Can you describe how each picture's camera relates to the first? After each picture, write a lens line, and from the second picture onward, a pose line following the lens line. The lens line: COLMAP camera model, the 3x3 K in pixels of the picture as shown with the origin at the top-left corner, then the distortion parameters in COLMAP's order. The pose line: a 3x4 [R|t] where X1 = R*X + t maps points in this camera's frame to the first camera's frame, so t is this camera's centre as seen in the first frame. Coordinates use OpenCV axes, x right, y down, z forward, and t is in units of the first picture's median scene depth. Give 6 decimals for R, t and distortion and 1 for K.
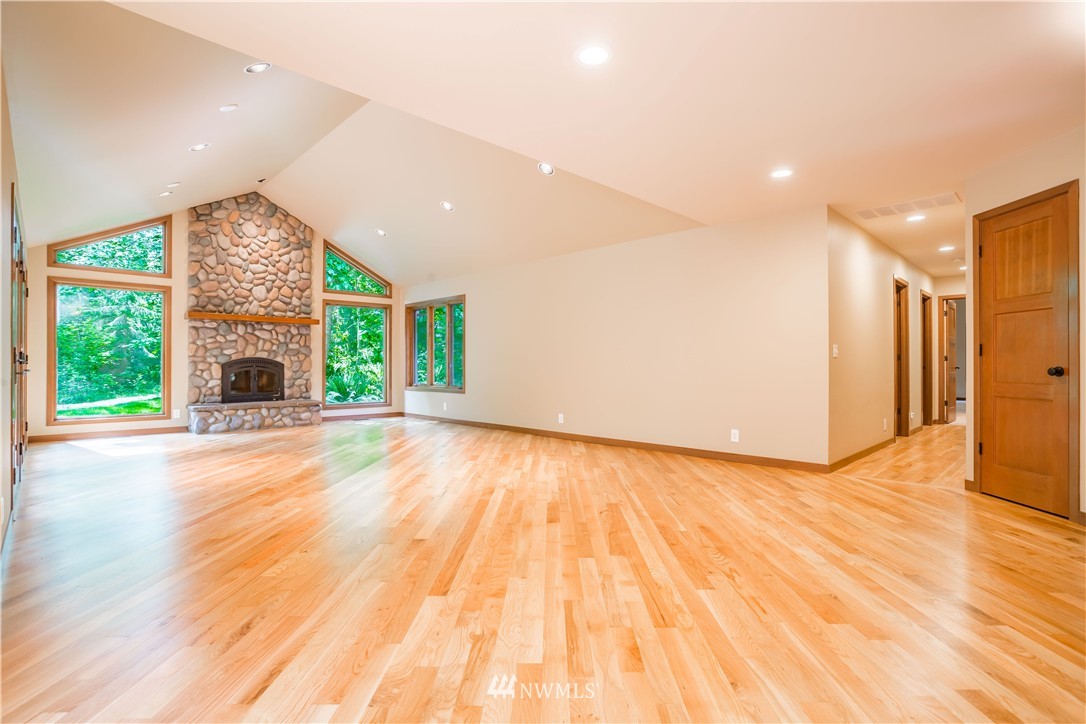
lens RADIAL K [[528.4, 0, 554.7], [0, 528.4, 361.8], [0, 0, 1]] dist [-0.053562, 0.026677]
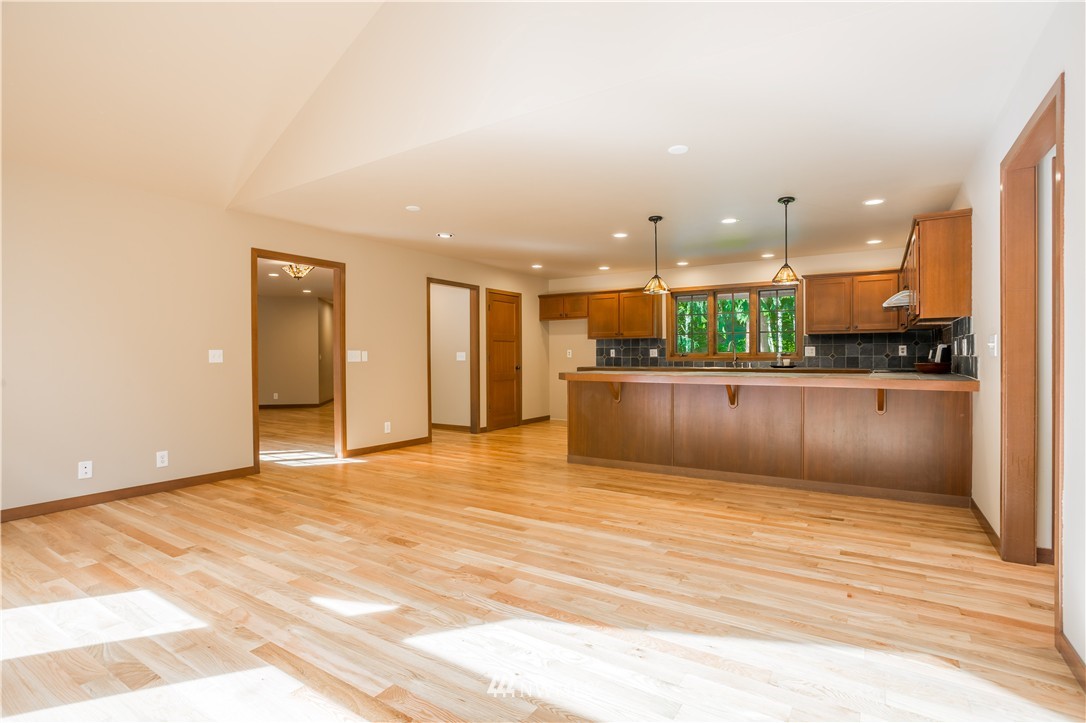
lens RADIAL K [[528.4, 0, 554.7], [0, 528.4, 361.3], [0, 0, 1]] dist [-0.053562, 0.026677]
pose [[0.527216, -0.010587, 0.849665, -0.516563], [-0.002410, 0.999900, 0.013954, -0.020672], [-0.849728, -0.009404, 0.527138, -0.652477]]
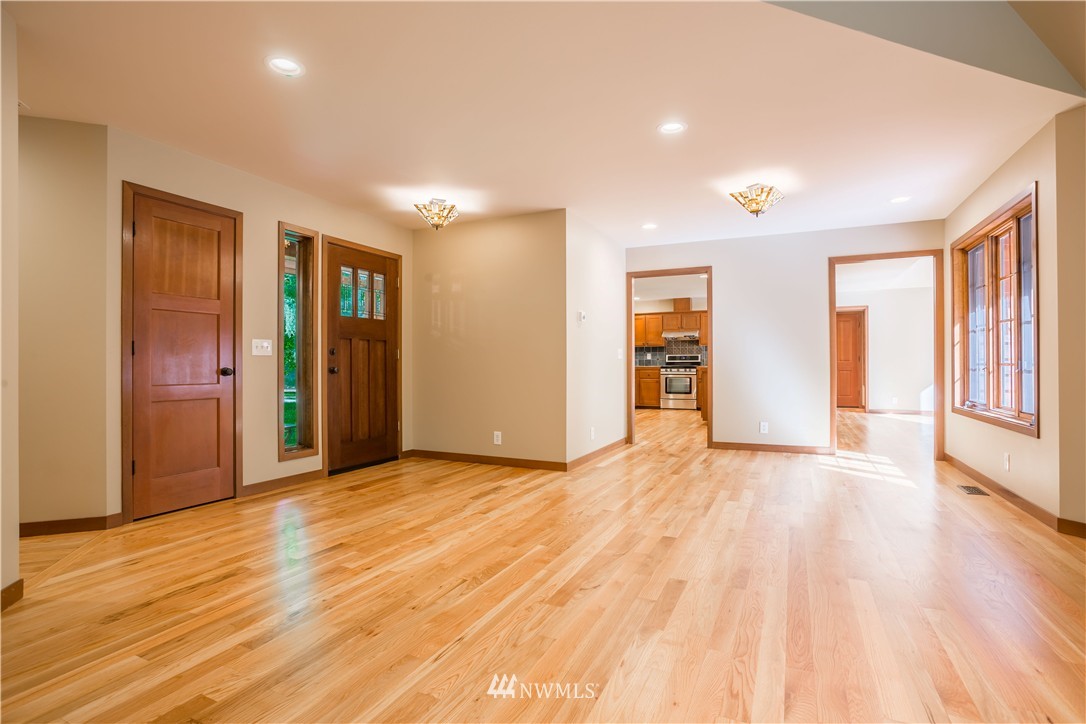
lens RADIAL K [[532.7, 0, 555.7], [0, 532.7, 362.0], [0, 0, 1]] dist [-0.063328, 0.027397]
pose [[-0.910480, 0.004913, 0.413524, -0.060049], [-0.000116, 0.999926, -0.012134, 0.004986], [-0.413553, -0.011096, -0.910412, 0.689998]]
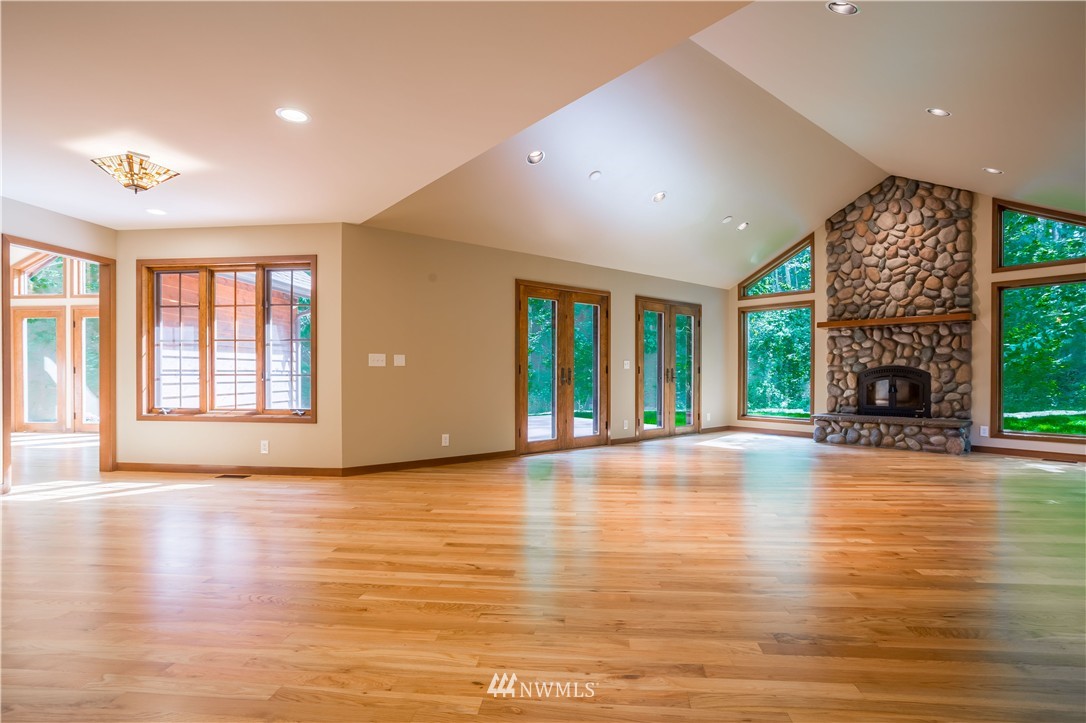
lens RADIAL K [[541.5, 0, 542.6], [0, 541.5, 372.5], [0, 0, 1]] dist [-0.047626, 0.024682]
pose [[-0.094749, -0.001913, -0.995499, 0.369331], [0.005358, 0.999983, -0.002431, 0.002145], [0.995487, -0.005564, -0.094737, 0.501116]]
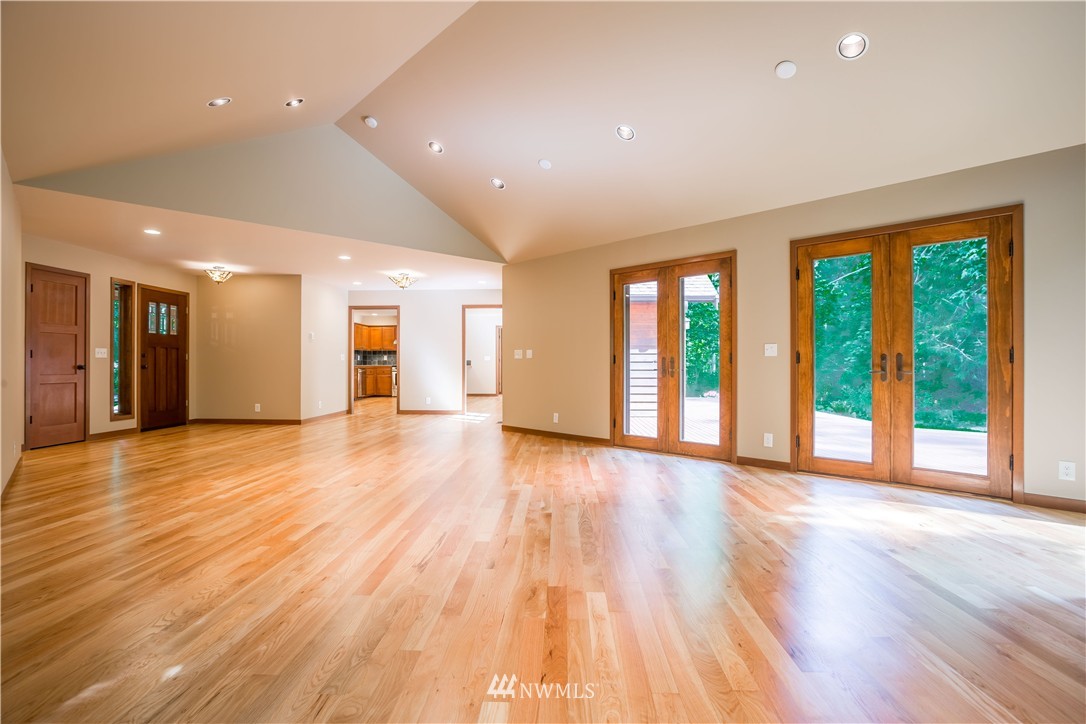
lens RADIAL K [[532.7, 0, 555.7], [0, 532.7, 362.0], [0, 0, 1]] dist [-0.063328, 0.027397]
pose [[-0.999757, -0.000815, 0.022051, -0.349487], [-0.001063, 0.999936, -0.011251, 0.007962], [-0.022040, -0.011271, -0.999694, 1.167044]]
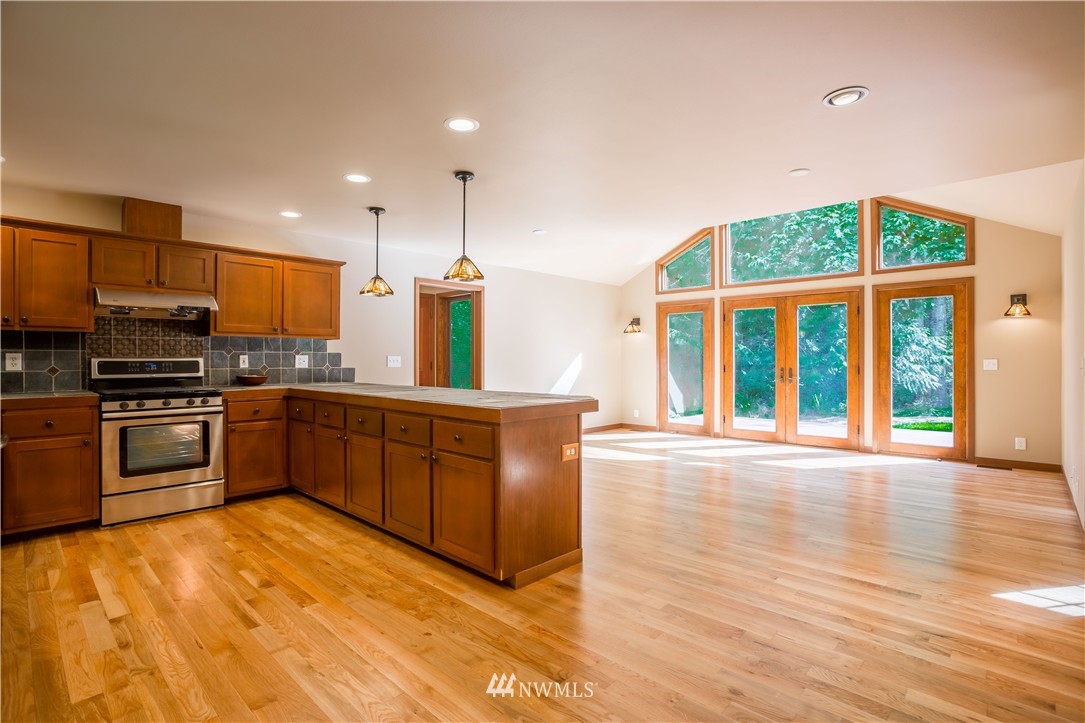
lens RADIAL K [[520.1, 0, 520.8], [0, 520.1, 357.5], [0, 0, 1]] dist [-0.048232, 0.020171]
pose [[-0.706154, -0.003060, -0.708052, 0.306275], [0.006156, 0.999926, -0.010460, -0.024176], [0.708032, -0.011745, -0.706083, -0.114451]]
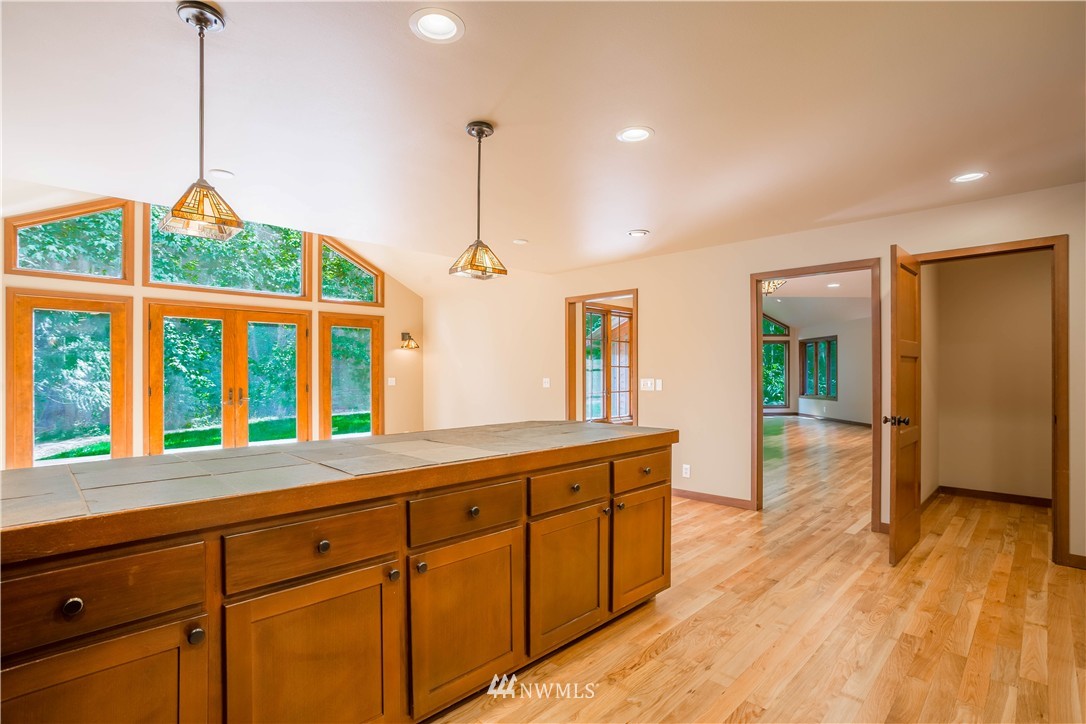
lens RADIAL K [[541.5, 0, 542.6], [0, 541.5, 373.0], [0, 0, 1]] dist [-0.047626, 0.024682]
pose [[0.712231, -0.001868, -0.701942, 0.283876], [0.009753, 0.999926, 0.007235, -0.037028], [0.701877, -0.011999, 0.712197, -0.632509]]
